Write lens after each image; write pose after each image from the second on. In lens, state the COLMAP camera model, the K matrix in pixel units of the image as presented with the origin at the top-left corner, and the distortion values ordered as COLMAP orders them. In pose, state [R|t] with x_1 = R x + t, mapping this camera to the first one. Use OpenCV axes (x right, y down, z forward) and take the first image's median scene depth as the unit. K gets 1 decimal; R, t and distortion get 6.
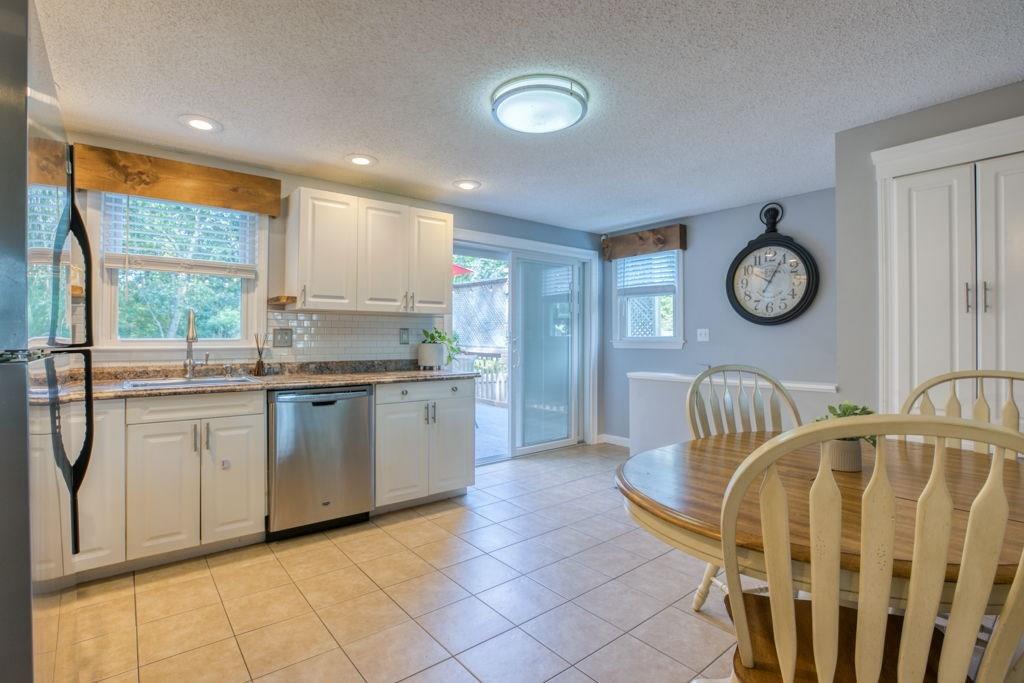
lens RADIAL K [[484.3, 0, 512.4], [0, 484.3, 335.8], [0, 0, 1]] dist [-0.024846, -0.000428]
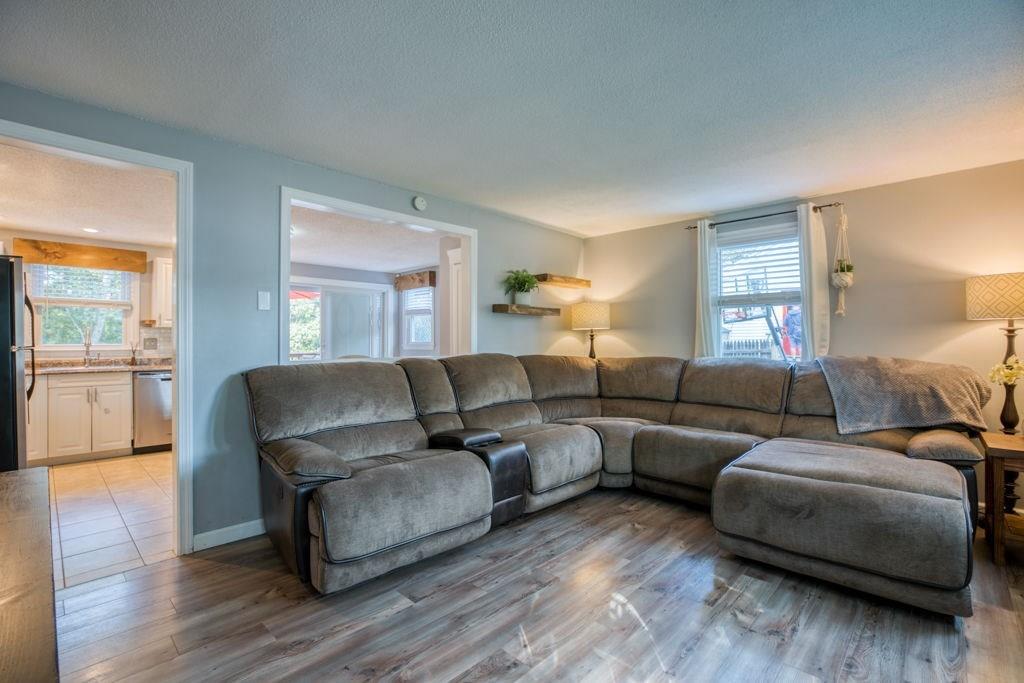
lens RADIAL K [[471.0, 0, 512.0], [0, 471.0, 341.5], [0, 0, 1]] dist [-0.003749, -0.000067]
pose [[0.994601, -0.004438, 0.103674, 0.665221], [0.004130, 0.999986, 0.003185, -0.003783], [-0.103687, -0.002740, 0.994606, -0.837362]]
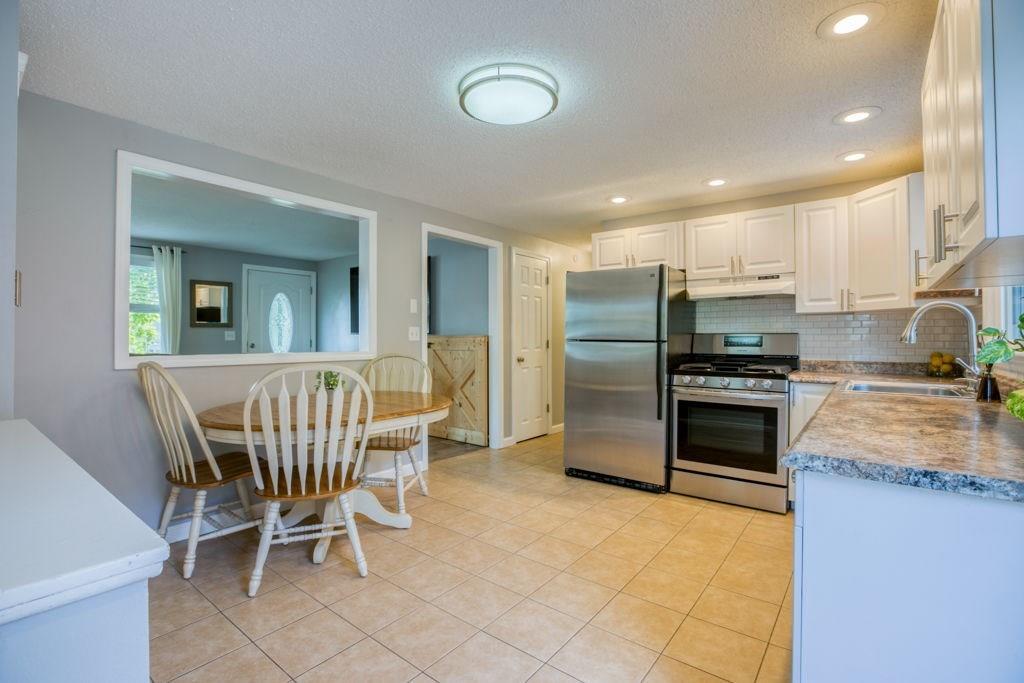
lens RADIAL K [[471.0, 0, 512.0], [0, 471.0, 341.5], [0, 0, 1]] dist [-0.003749, -0.000067]
pose [[-0.974991, 0.000178, -0.222243, 0.194717], [-0.001260, 0.999979, 0.006329, 0.004228], [0.222239, 0.006451, -0.974971, 1.453687]]
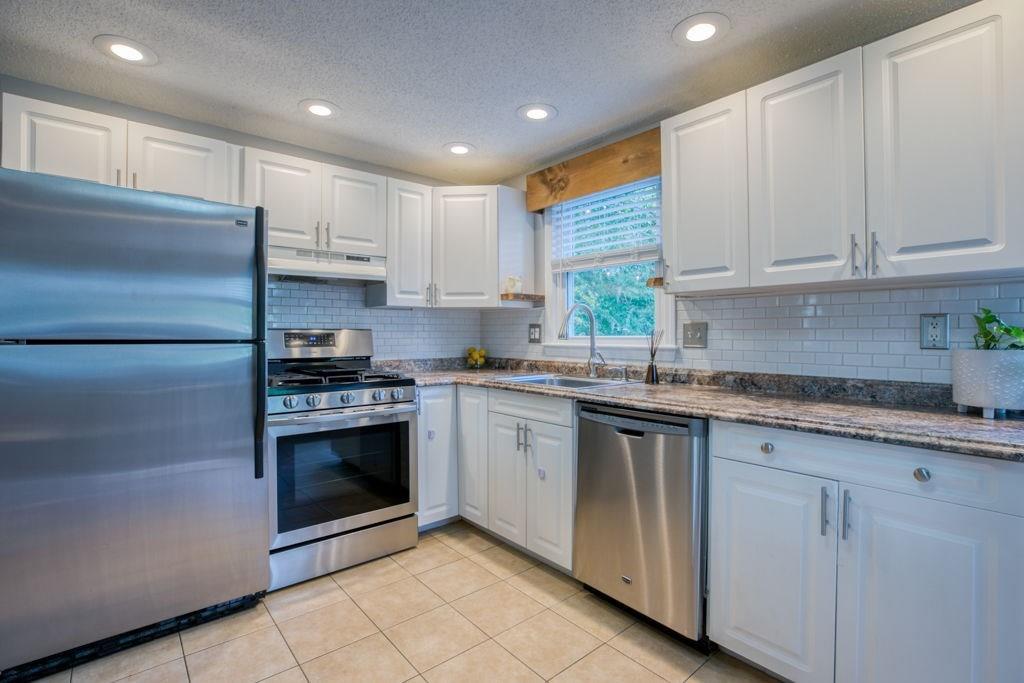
lens RADIAL K [[484.3, 0, 512.4], [0, 484.3, 335.8], [0, 0, 1]] dist [-0.024846, -0.000428]
pose [[0.014433, -0.000671, -0.999896, 0.263406], [0.003905, 0.999992, -0.000614, 0.005105], [0.999888, -0.003896, 0.014436, 0.768798]]
